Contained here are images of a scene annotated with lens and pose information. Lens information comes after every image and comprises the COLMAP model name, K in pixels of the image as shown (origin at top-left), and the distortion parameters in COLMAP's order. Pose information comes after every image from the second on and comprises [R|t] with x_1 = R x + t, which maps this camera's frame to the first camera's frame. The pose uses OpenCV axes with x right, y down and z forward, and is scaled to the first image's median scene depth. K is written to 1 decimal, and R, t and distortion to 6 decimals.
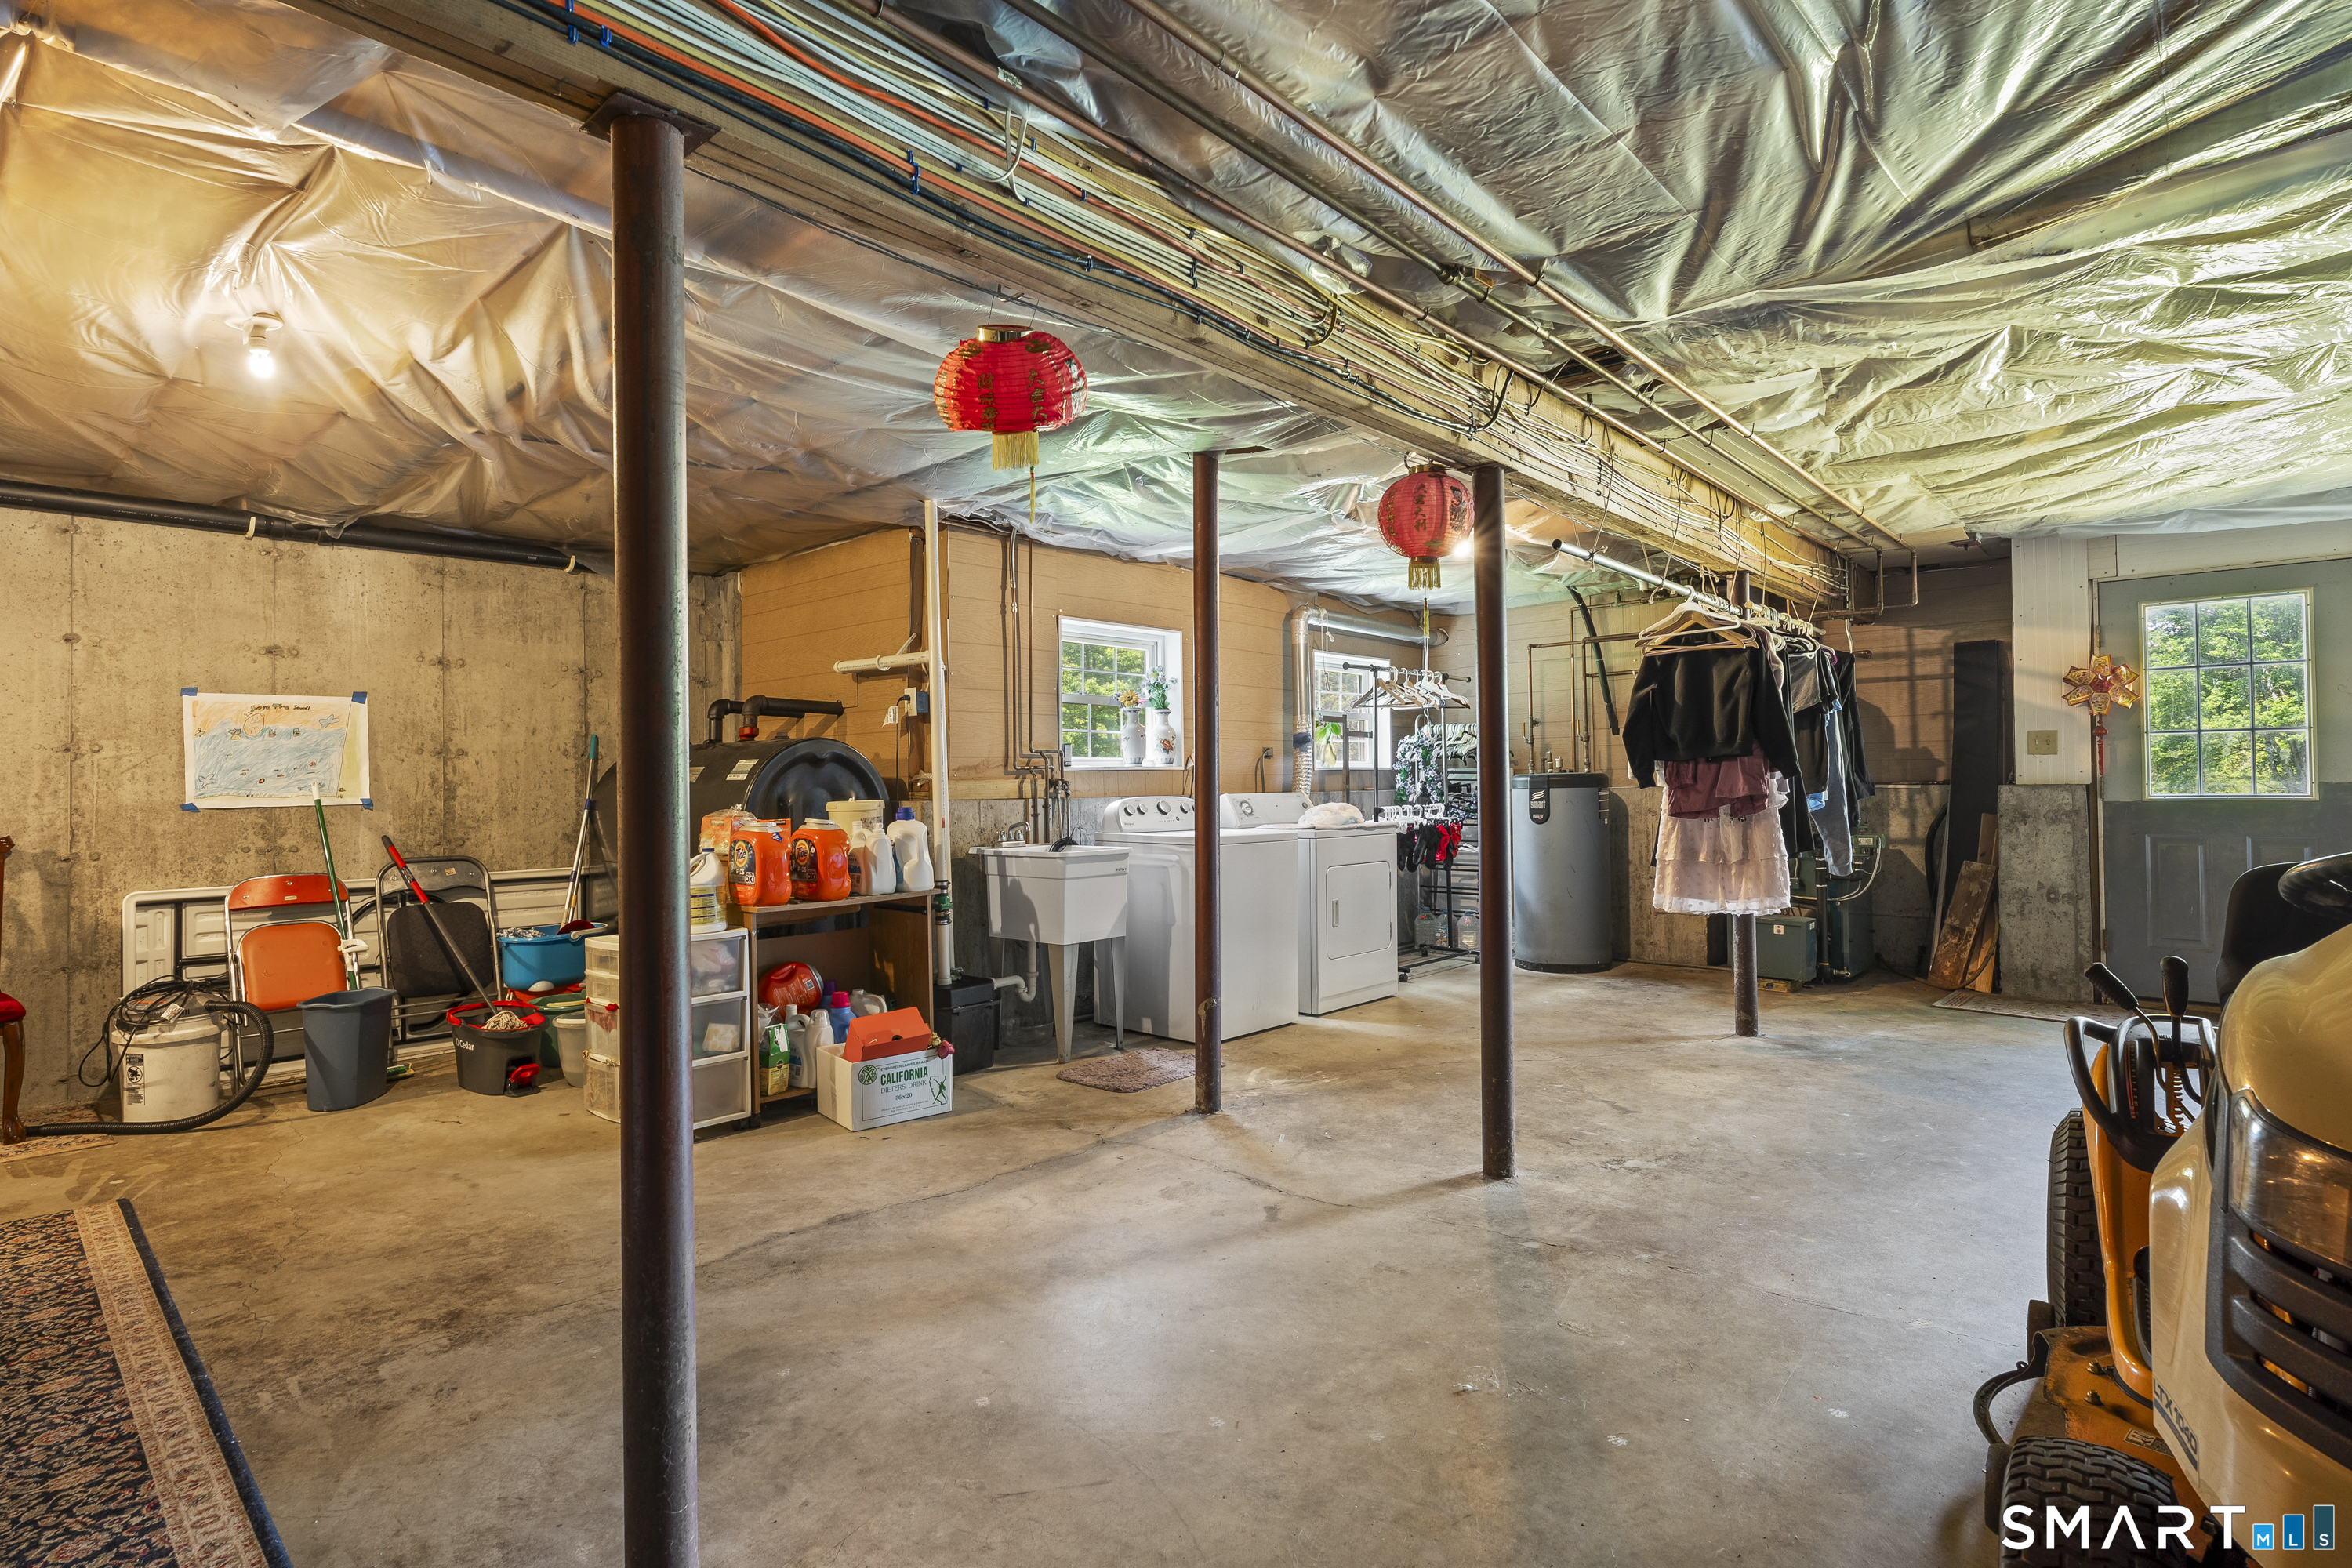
lens RADIAL K [[1205.8, 0, 1176.0], [0, 1205.8, 784.0], [0, 0, 1]] dist [0.001076, 0.000085]
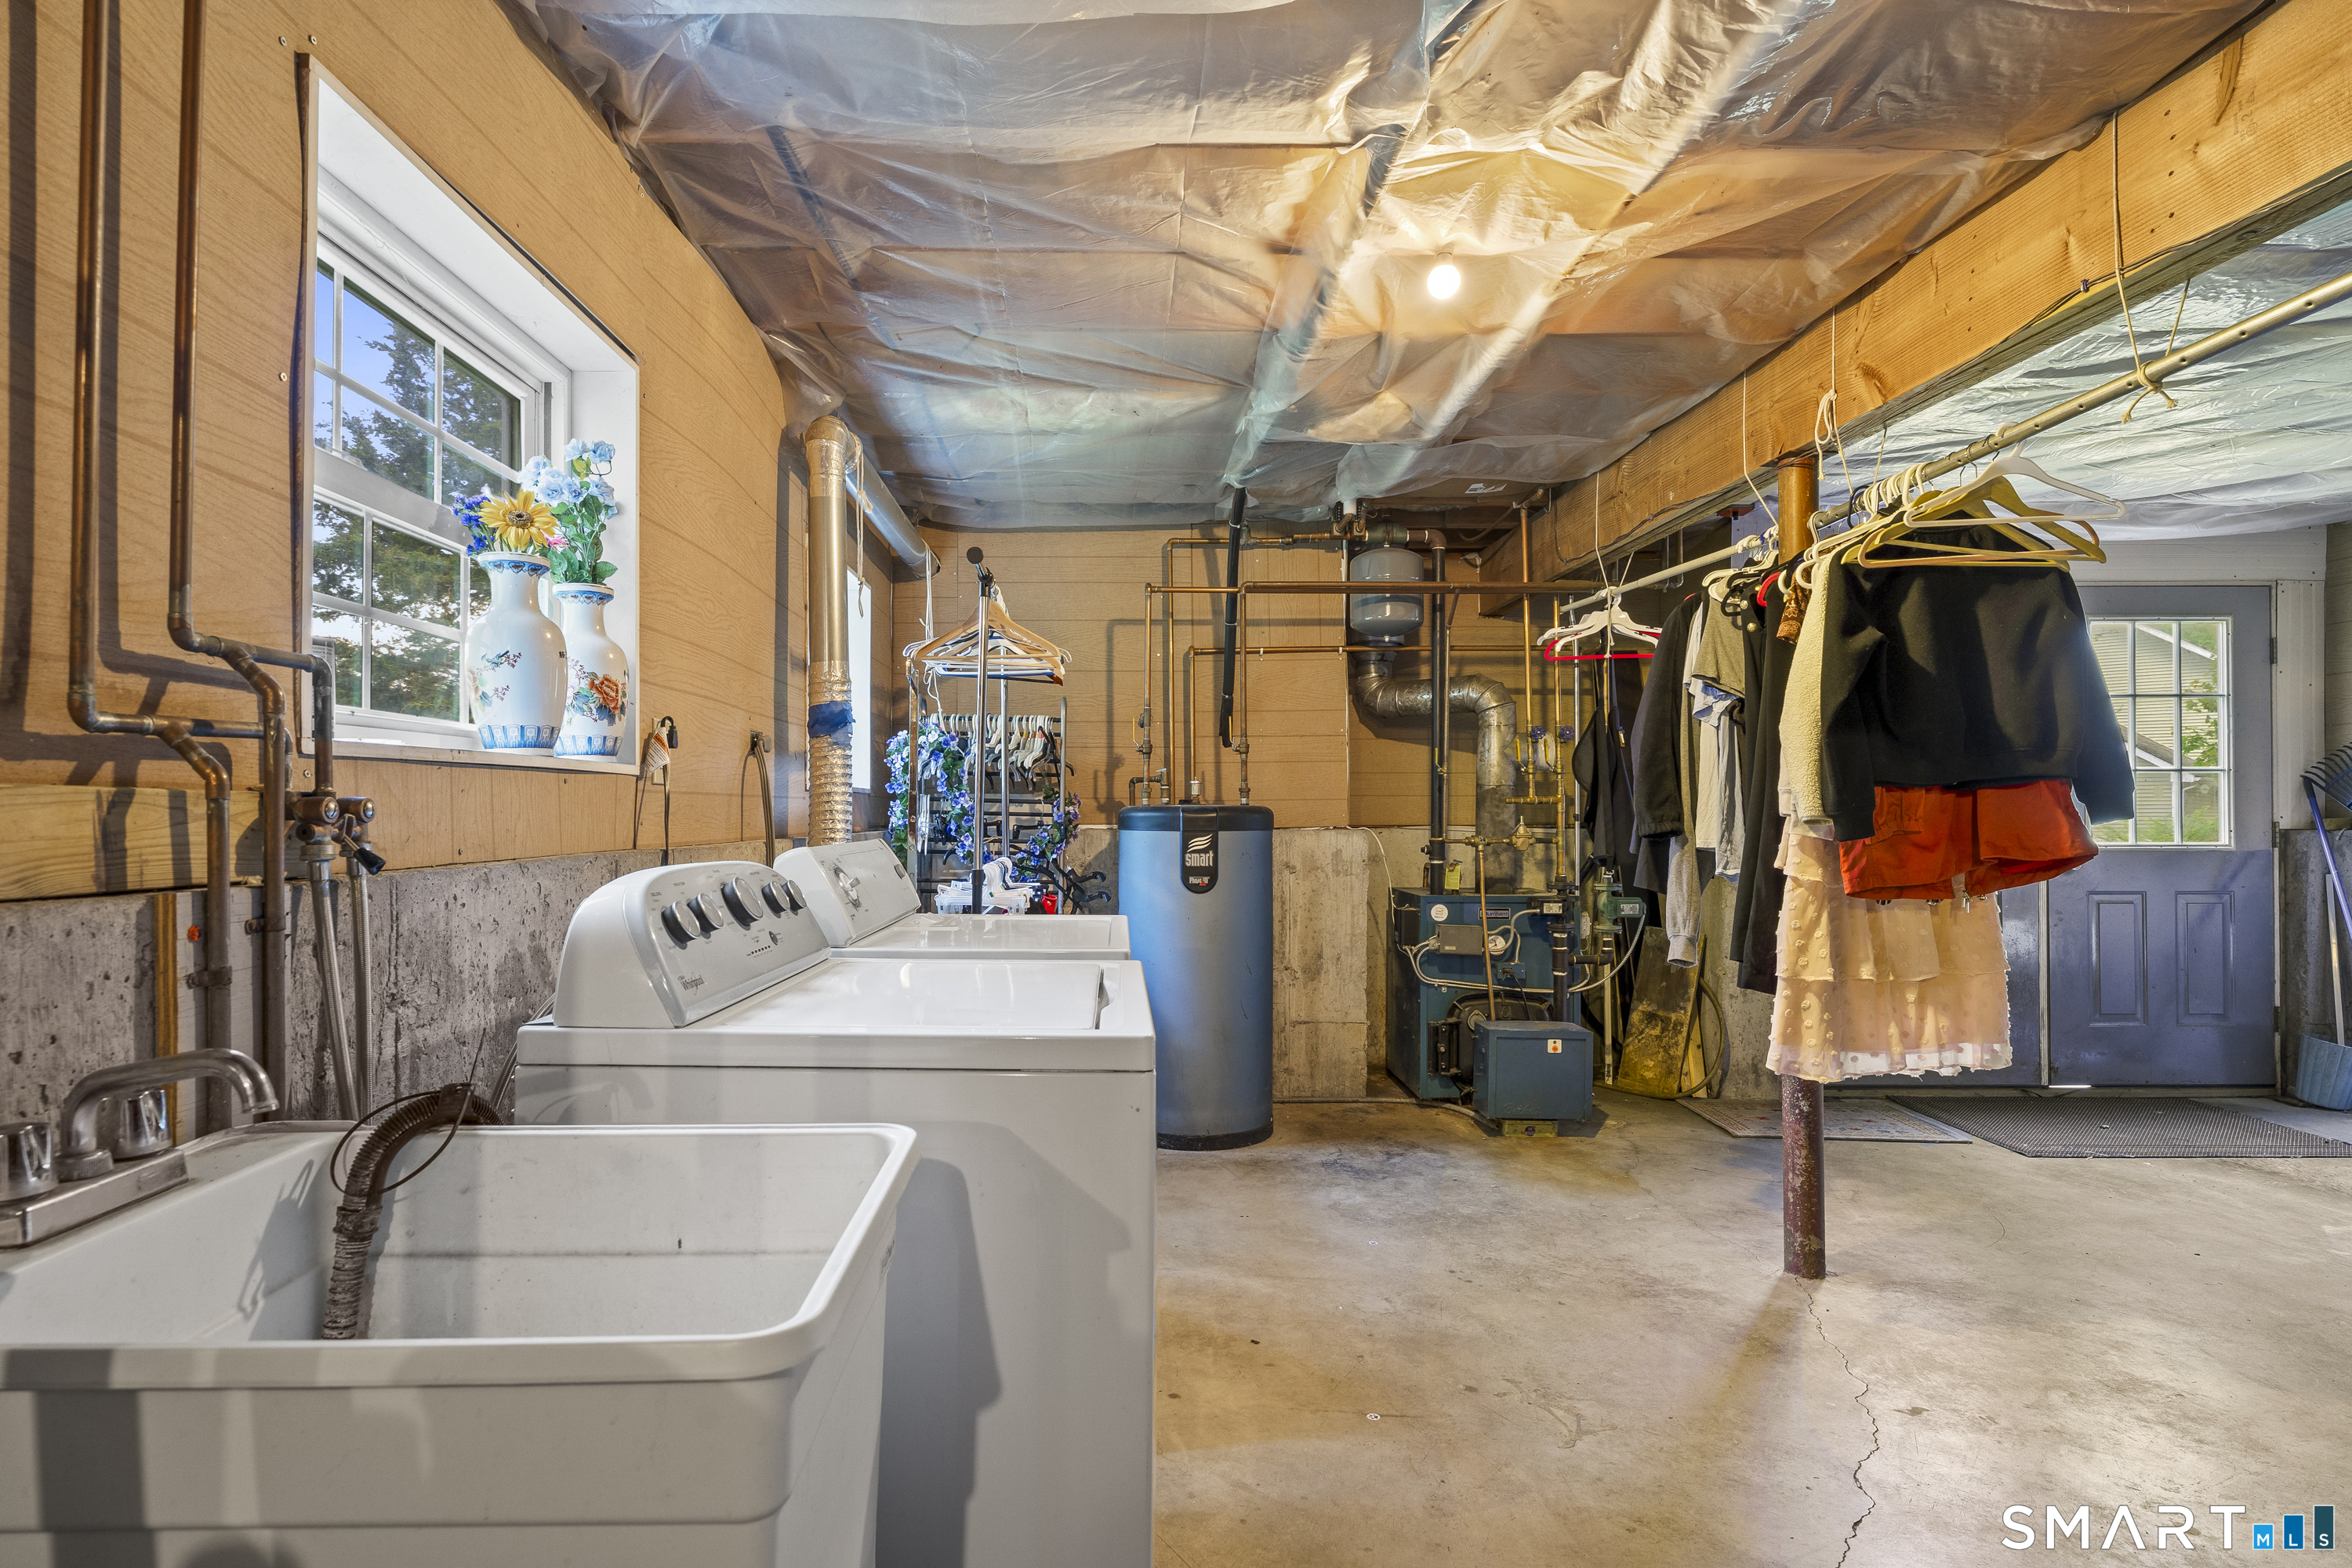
lens RADIAL K [[1228.7, 0, 1170.5], [0, 1228.7, 816.5], [0, 0, 1]] dist [0.000409, 0.000021]
pose [[0.735751, 0.012108, 0.677144, -0.136703], [-0.011606, 0.999919, -0.005269, -0.000148], [-0.677153, -0.003982, 0.735832, 0.757971]]
